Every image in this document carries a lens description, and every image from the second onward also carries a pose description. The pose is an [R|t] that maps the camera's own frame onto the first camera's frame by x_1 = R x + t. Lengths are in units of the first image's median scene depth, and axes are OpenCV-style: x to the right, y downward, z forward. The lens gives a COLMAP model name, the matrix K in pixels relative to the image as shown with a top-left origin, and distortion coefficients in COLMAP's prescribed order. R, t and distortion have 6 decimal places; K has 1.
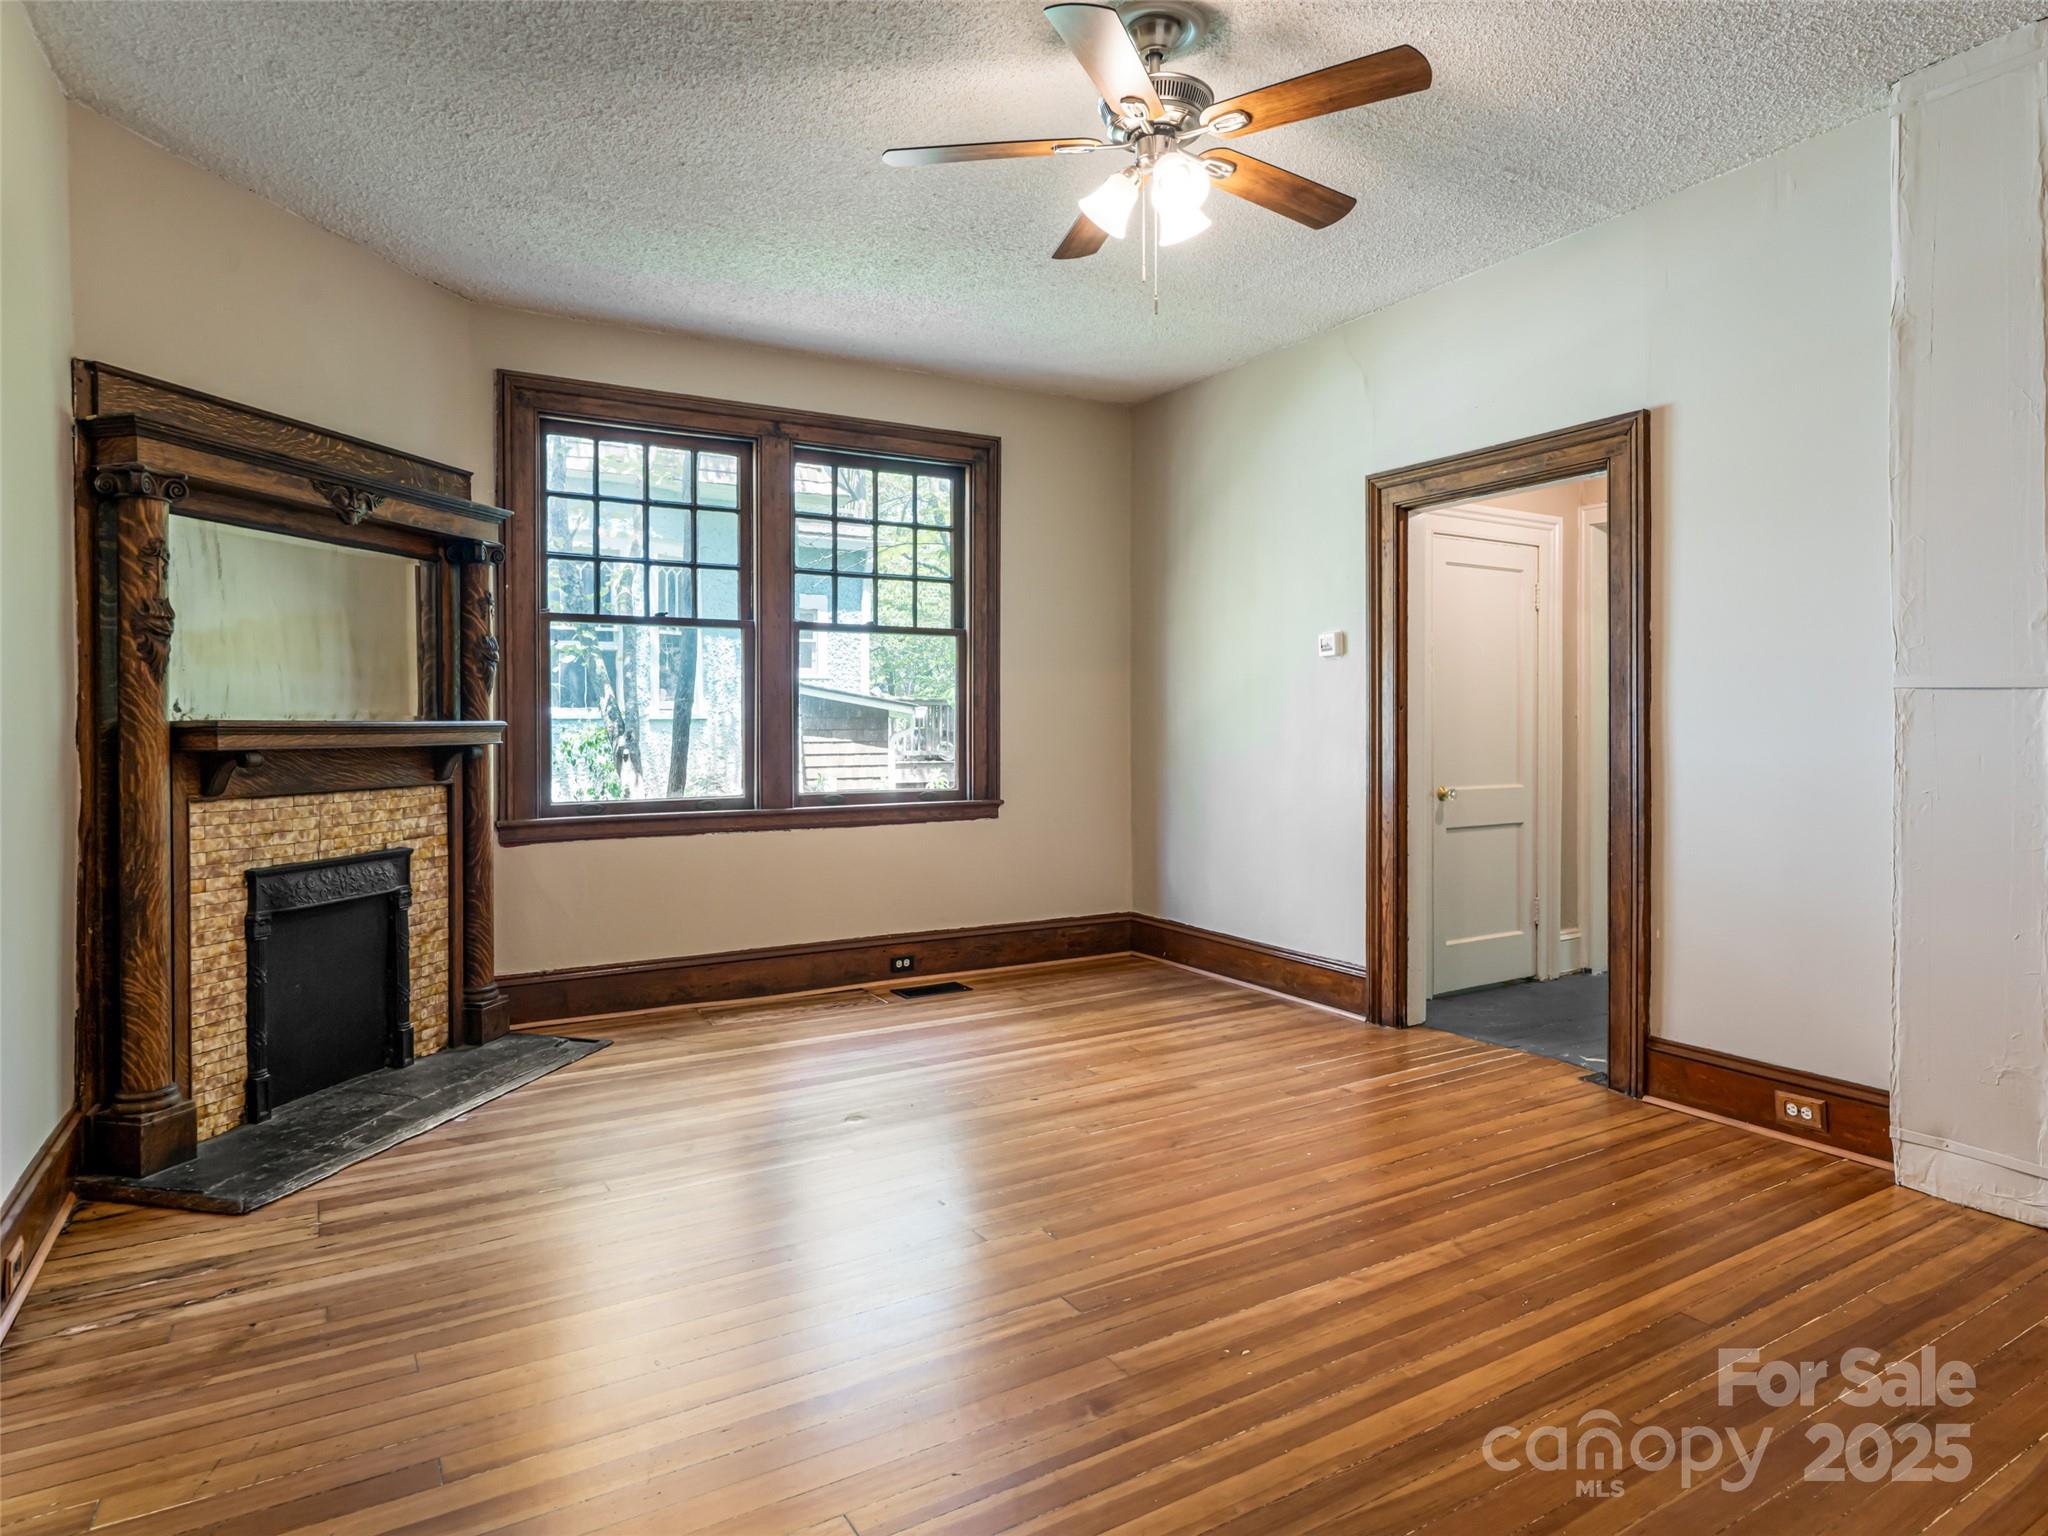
lens RADIAL K [[1166.5, 0, 1025.1], [0, 1166.5, 722.4], [0, 0, 1]] dist [-0.000241, 0.001144]
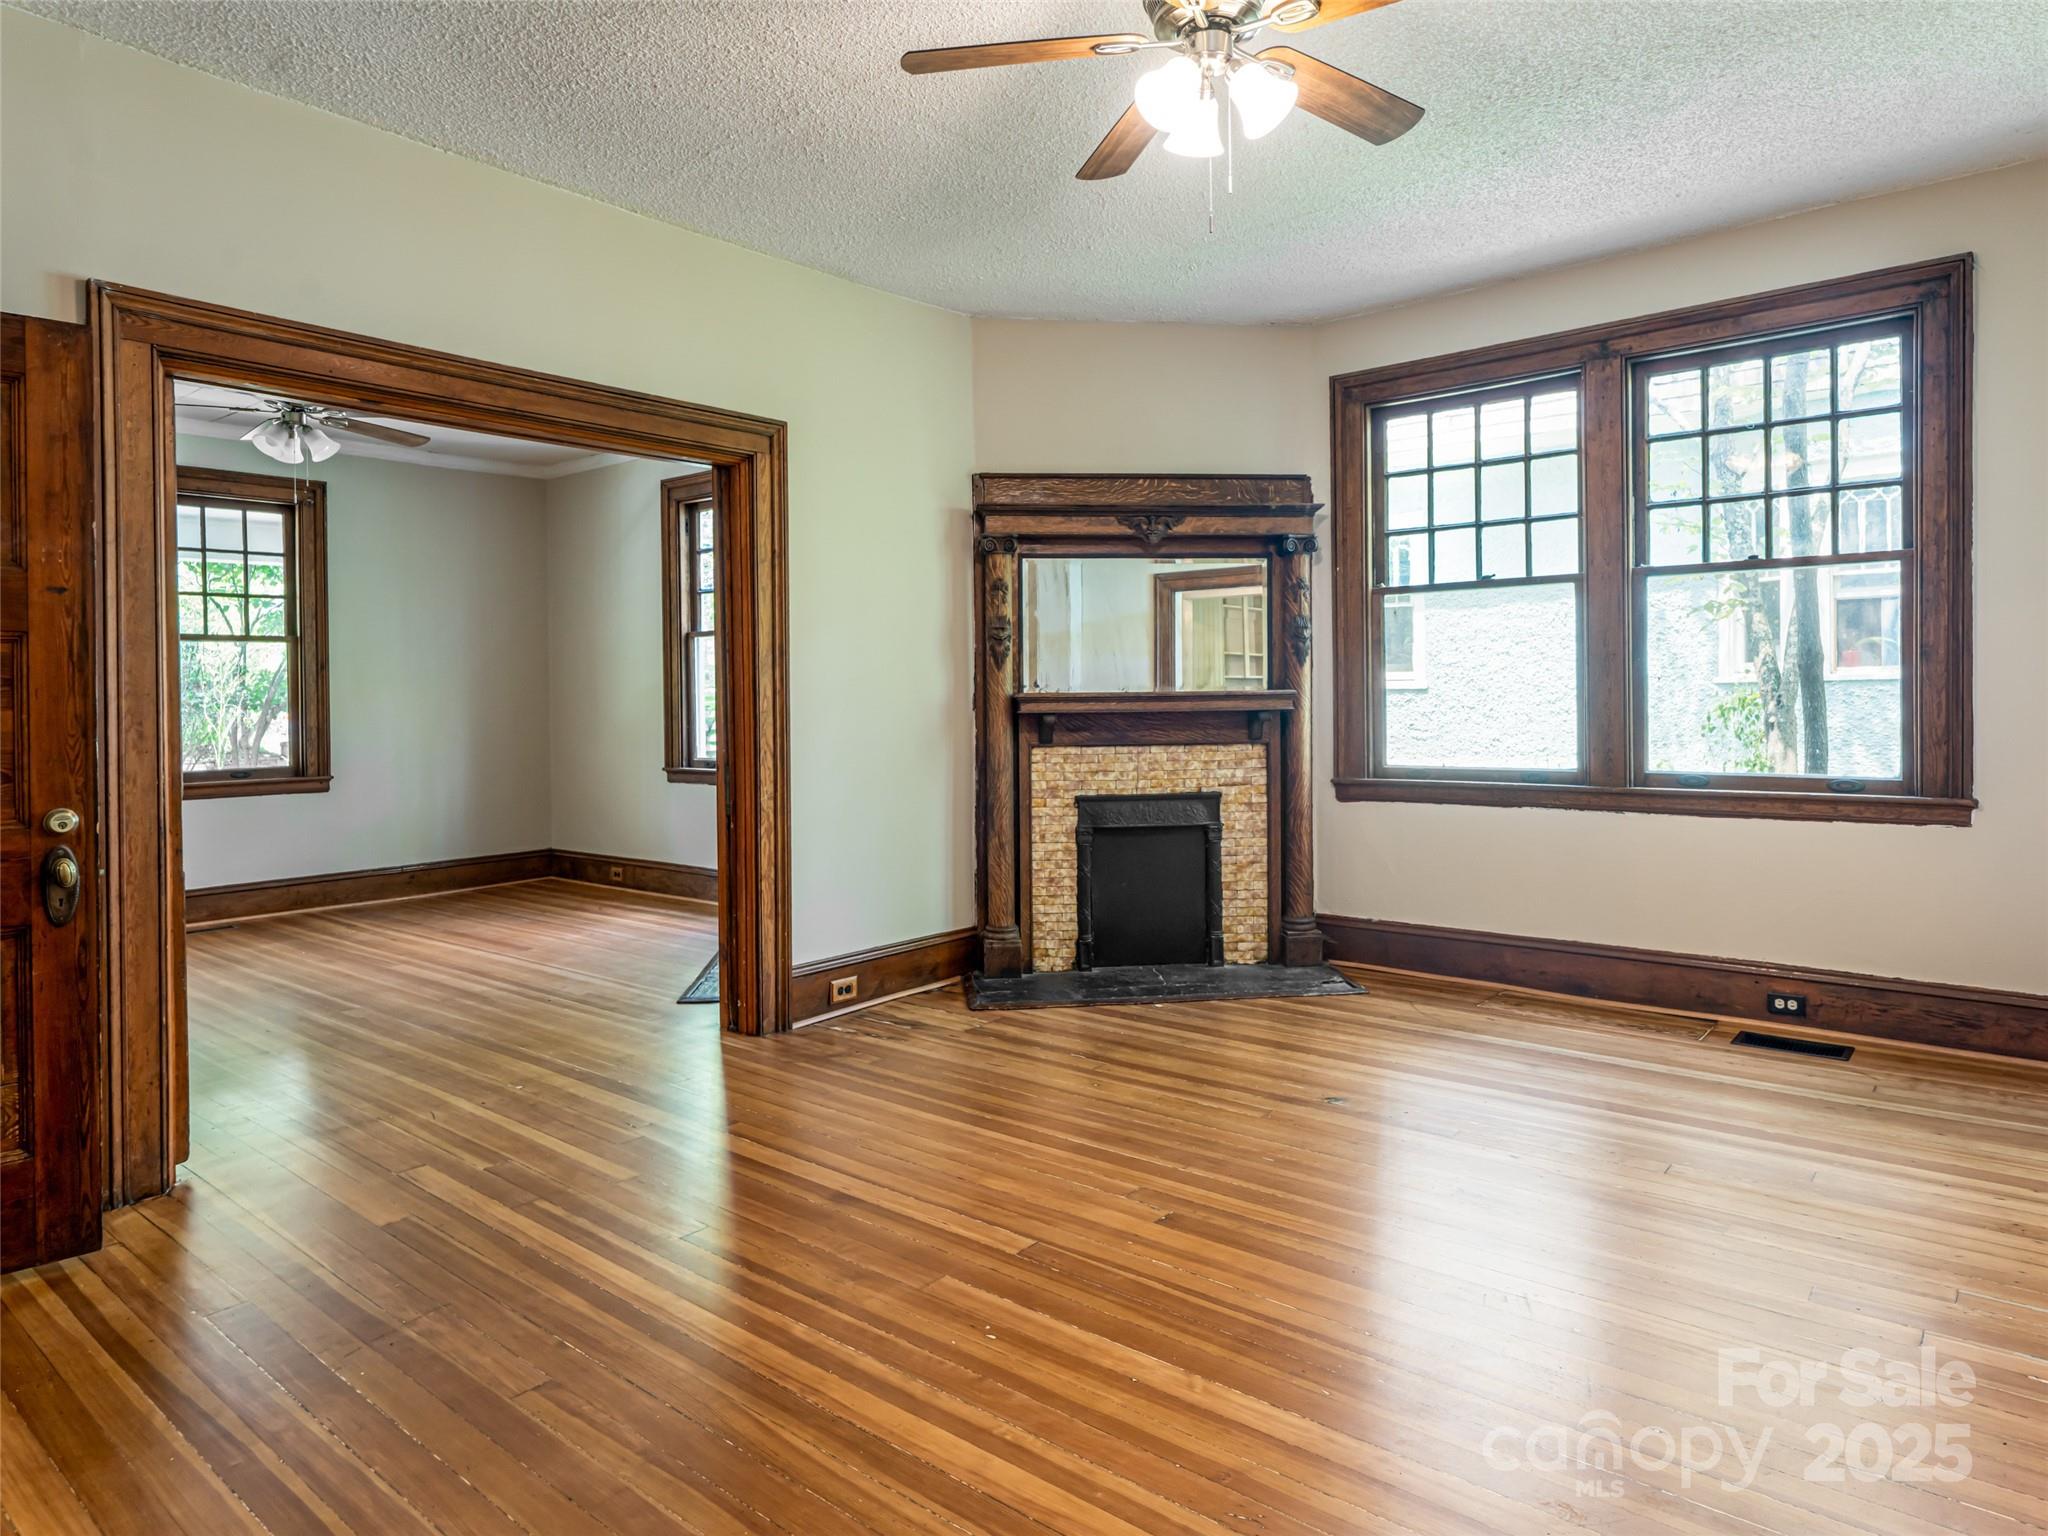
lens RADIAL K [[1206.3, 0, 1024.0], [0, 1206.3, 696.5], [0, 0, 1]] dist [0.002634, 0.001060]
pose [[0.346345, -0.000895, -0.938107, 0.597389], [0.012785, 0.999911, 0.003766, -0.002631], [0.938020, -0.013298, 0.346325, 0.350512]]
